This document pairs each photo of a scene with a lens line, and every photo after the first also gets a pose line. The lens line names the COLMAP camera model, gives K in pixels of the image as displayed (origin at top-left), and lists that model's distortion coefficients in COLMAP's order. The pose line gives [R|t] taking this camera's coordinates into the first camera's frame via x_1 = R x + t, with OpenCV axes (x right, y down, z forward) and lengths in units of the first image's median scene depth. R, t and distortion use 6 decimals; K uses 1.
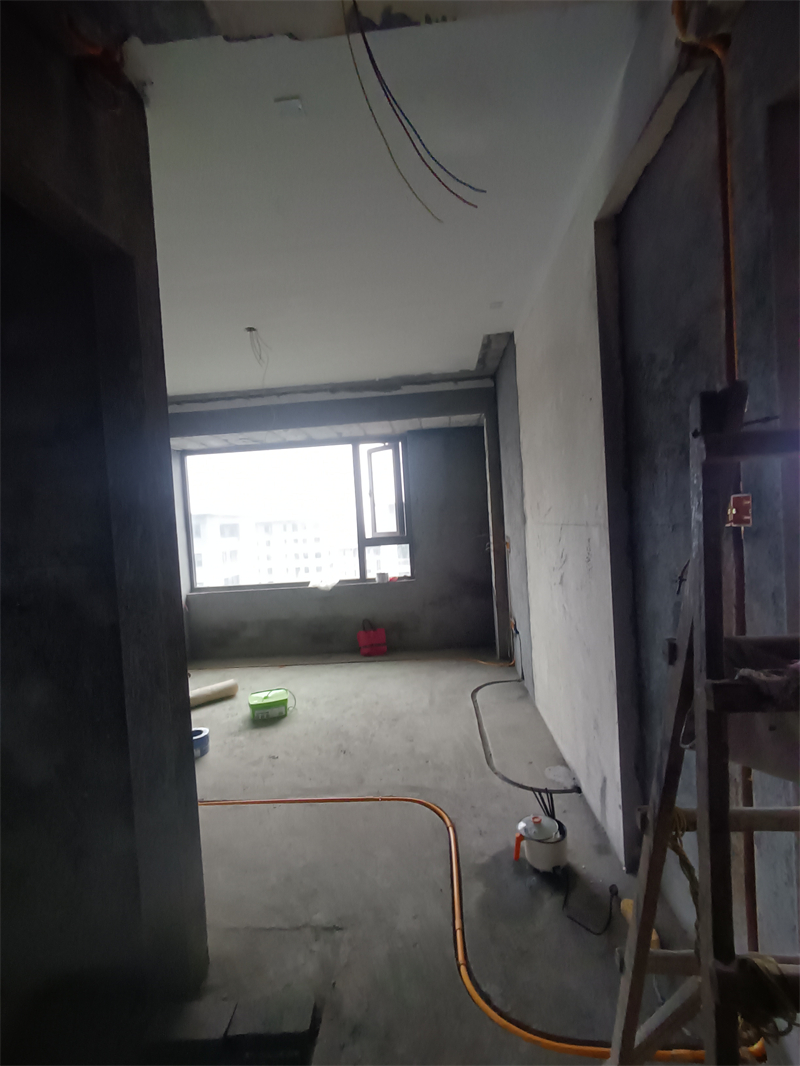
lens RADIAL K [[488.0, 0, 410.3], [0, 488.0, 539.0], [0, 0, 1]] dist [-0.002249, 0.000113]
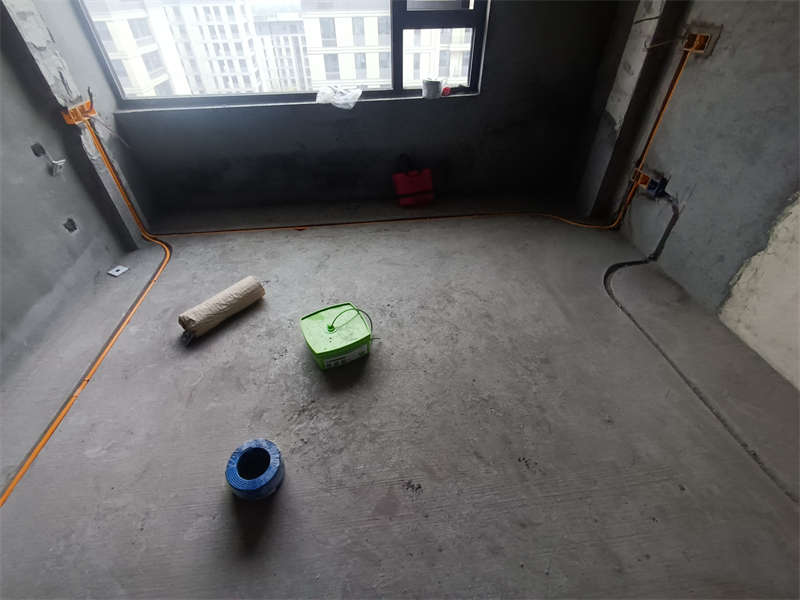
lens RADIAL K [[366.2, 0, 399.1], [0, 366.2, 306.8], [0, 0, 1]] dist [-0.002249, 0.000113]
pose [[0.986165, -0.068392, 0.151002, -0.362766], [-0.040589, 0.783571, 0.619975, 0.010089], [-0.160722, -0.617526, 0.769954, 0.834339]]
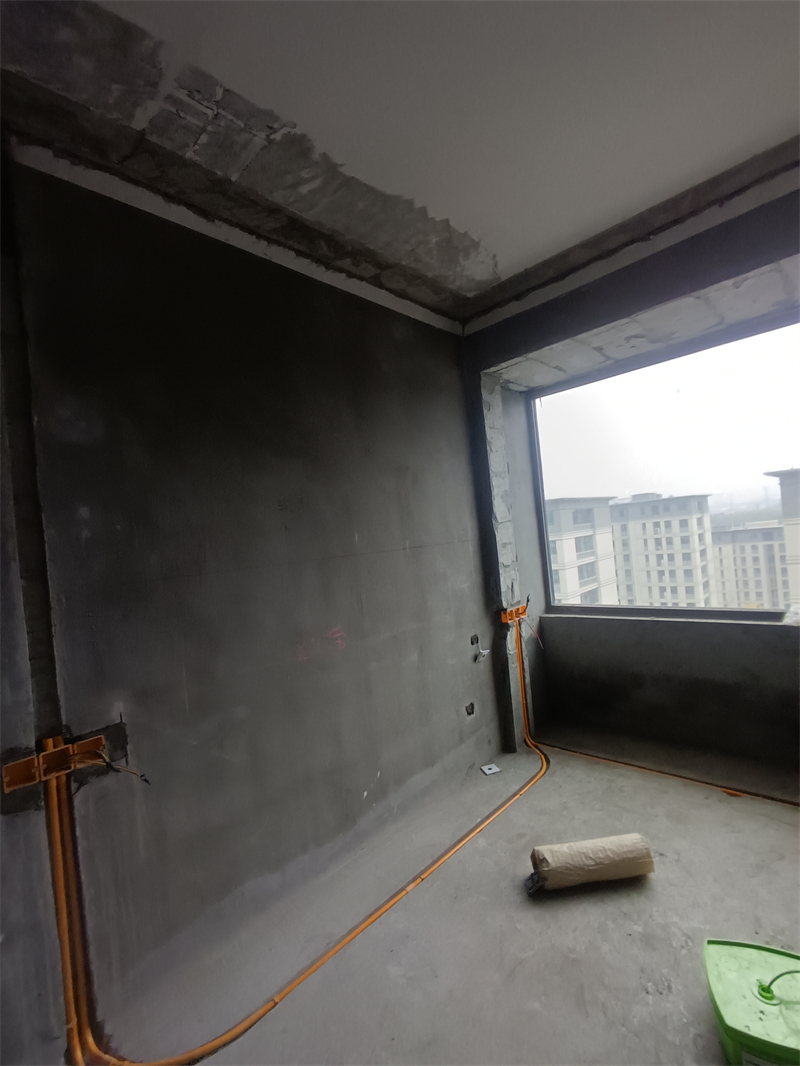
lens RADIAL K [[488.0, 0, 402.2], [0, 488.0, 539.1], [0, 0, 1]] dist [-0.002249, 0.000113]
pose [[0.759914, -0.013706, -0.649879, -0.342815], [0.032114, 0.999348, 0.016474, -0.005718], [0.649230, -0.033389, 0.759859, 0.765524]]
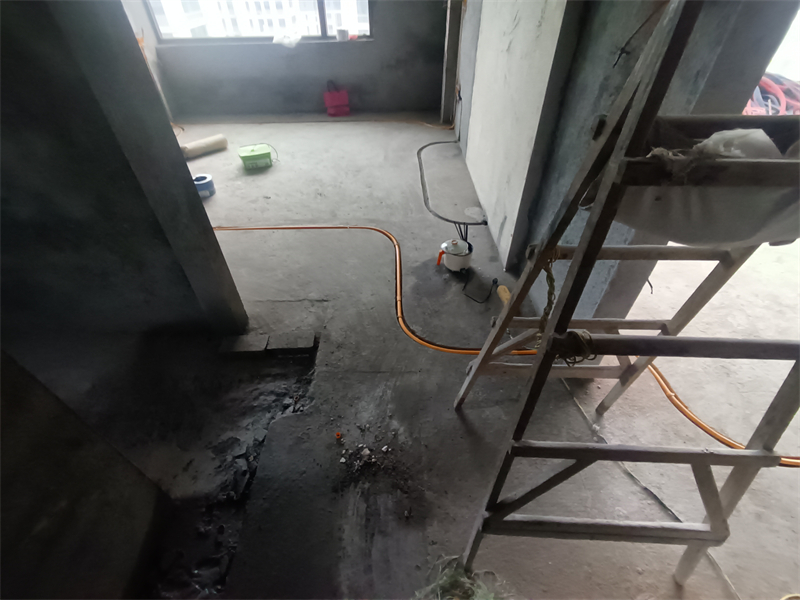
lens RADIAL K [[366.2, 0, 396.1], [0, 366.2, 305.8], [0, 0, 1]] dist [-0.002249, 0.000113]
pose [[0.997459, -0.001632, 0.071224, 0.000803], [-0.045270, 0.757434, 0.651340, 0.002967], [-0.055011, -0.652909, 0.755436, 0.029036]]
